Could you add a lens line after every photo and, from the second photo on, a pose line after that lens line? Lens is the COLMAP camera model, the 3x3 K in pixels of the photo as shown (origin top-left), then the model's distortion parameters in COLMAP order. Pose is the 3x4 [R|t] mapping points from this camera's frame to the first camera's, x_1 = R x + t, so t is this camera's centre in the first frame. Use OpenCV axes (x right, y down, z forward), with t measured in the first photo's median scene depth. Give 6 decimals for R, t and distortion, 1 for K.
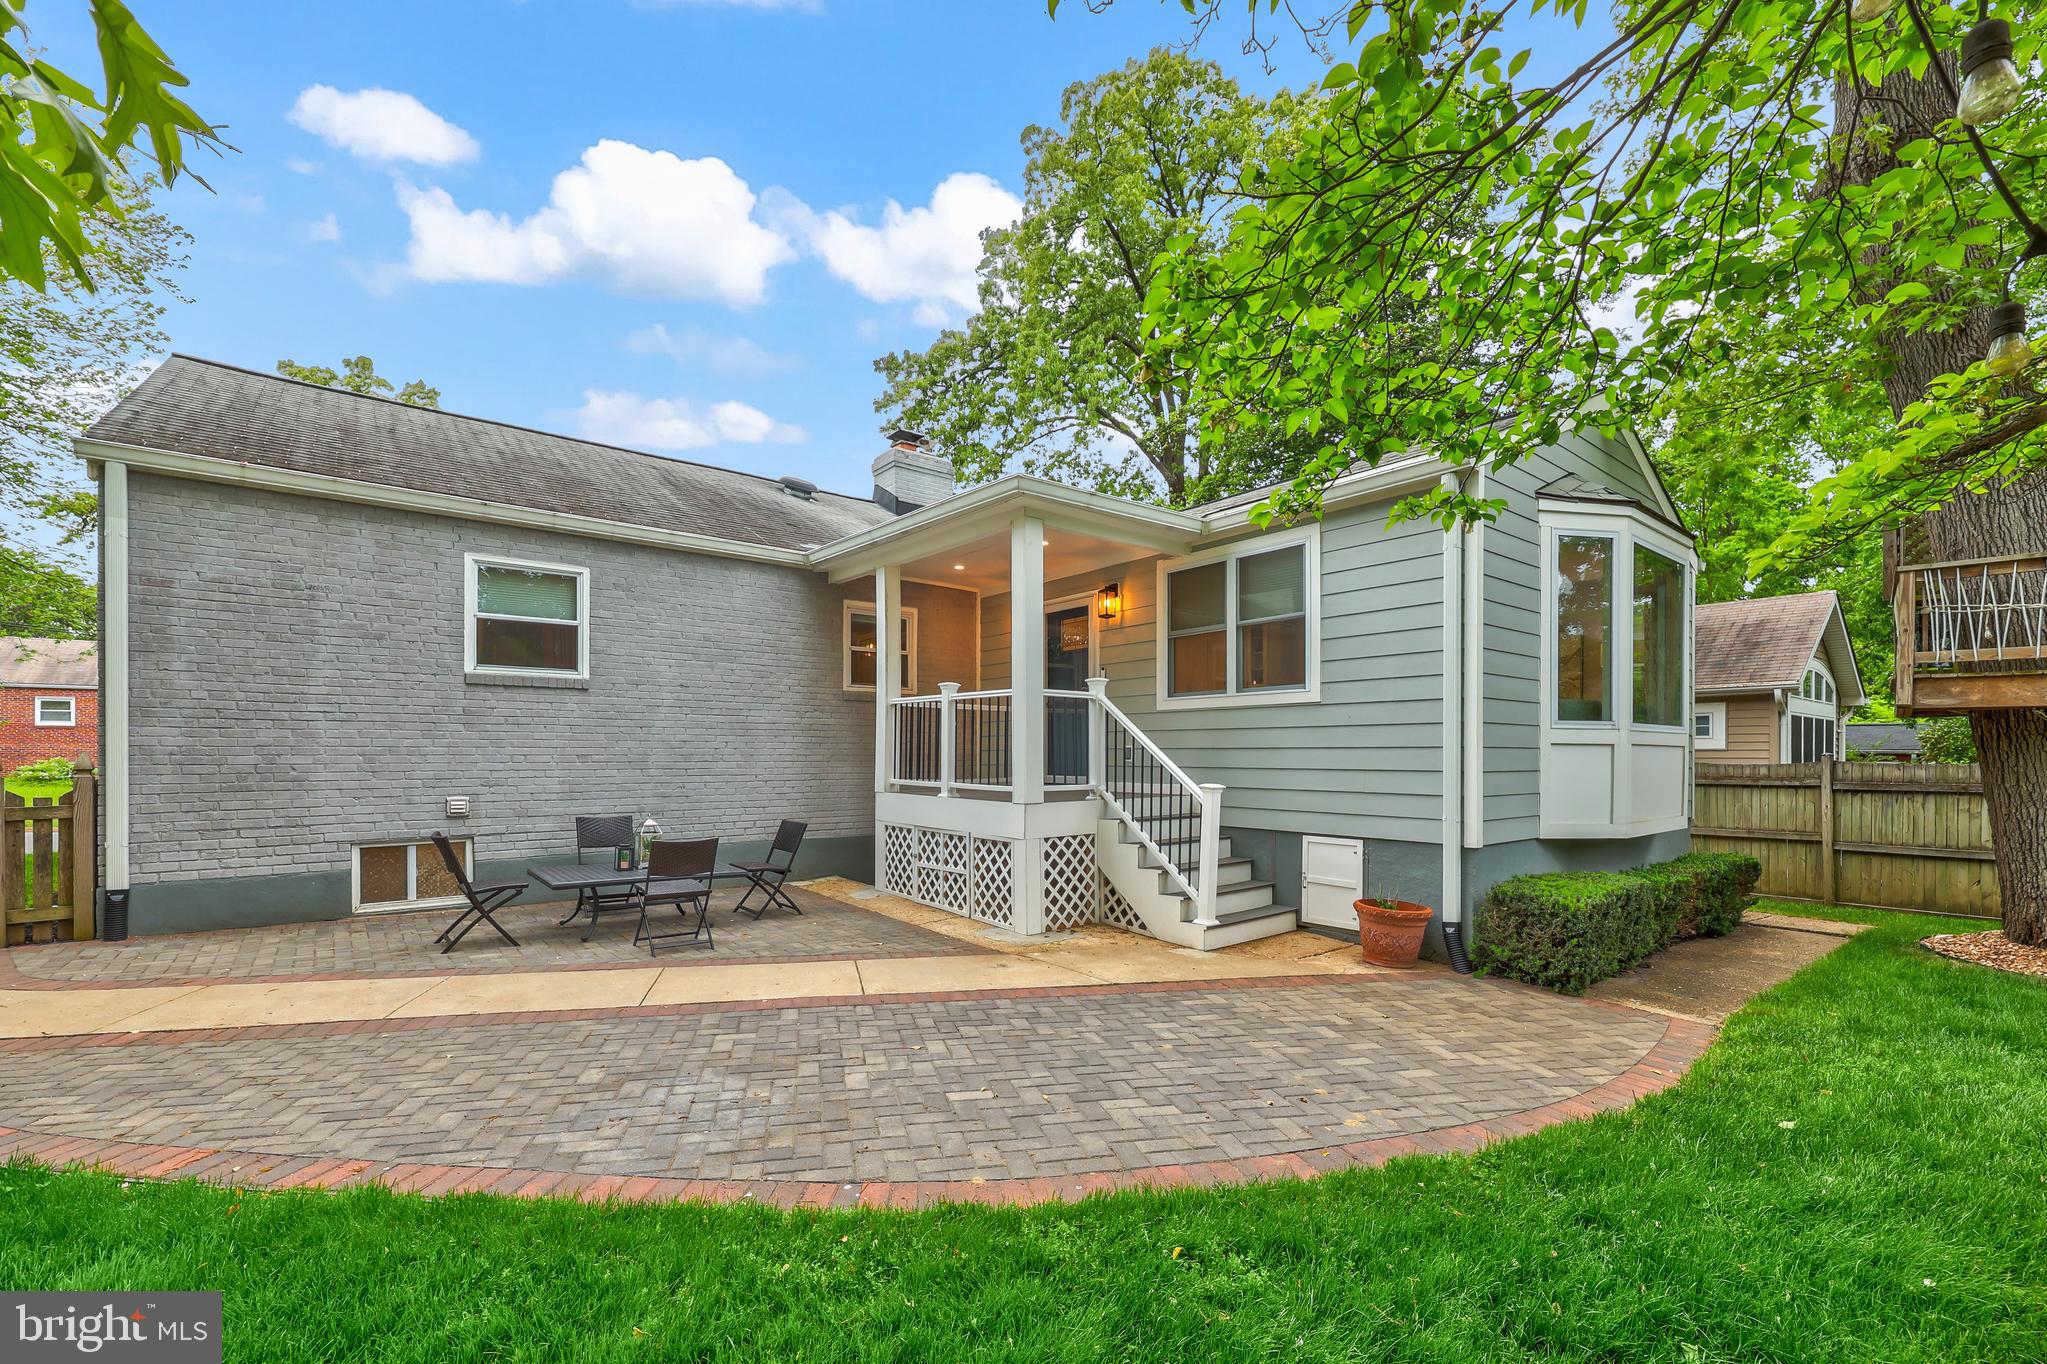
lens RADIAL K [[856.5, 0, 1025.3], [0, 856.5, 755.9], [0, 0, 1]] dist [-0.000932, -0.000102]
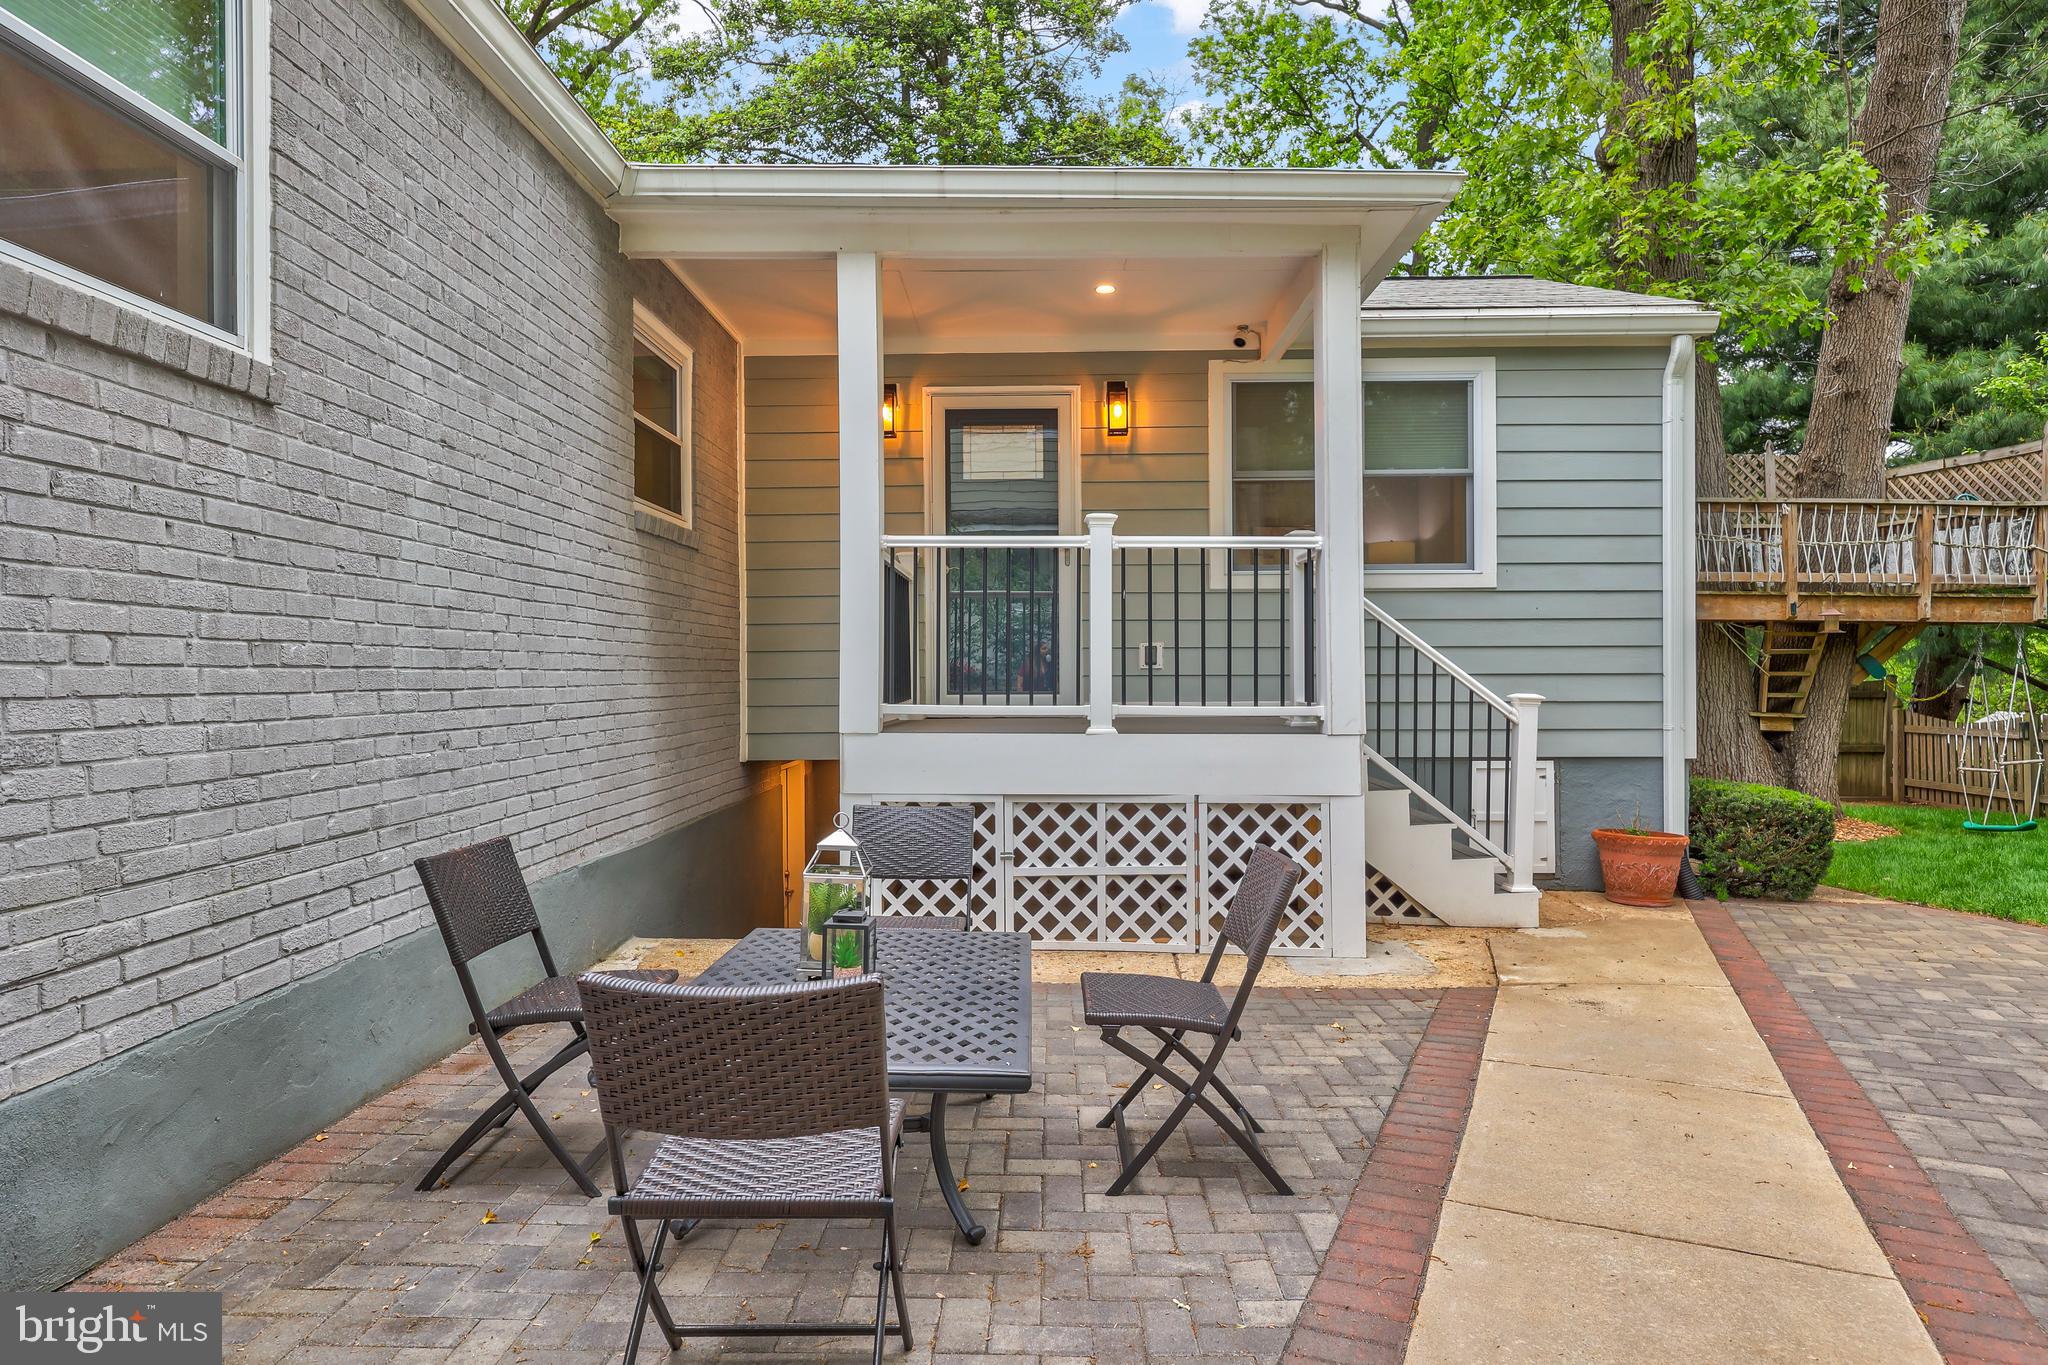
lens RADIAL K [[1158.5, 0, 1024.0], [0, 1158.5, 682.5], [0, 0, 1]] dist [0.005929, 0.000974]
pose [[0.645253, -0.009262, 0.763913, -0.675317], [0.006963, 0.999956, 0.006242, 0.012559], [-0.763938, 0.001291, 0.645289, 0.595104]]
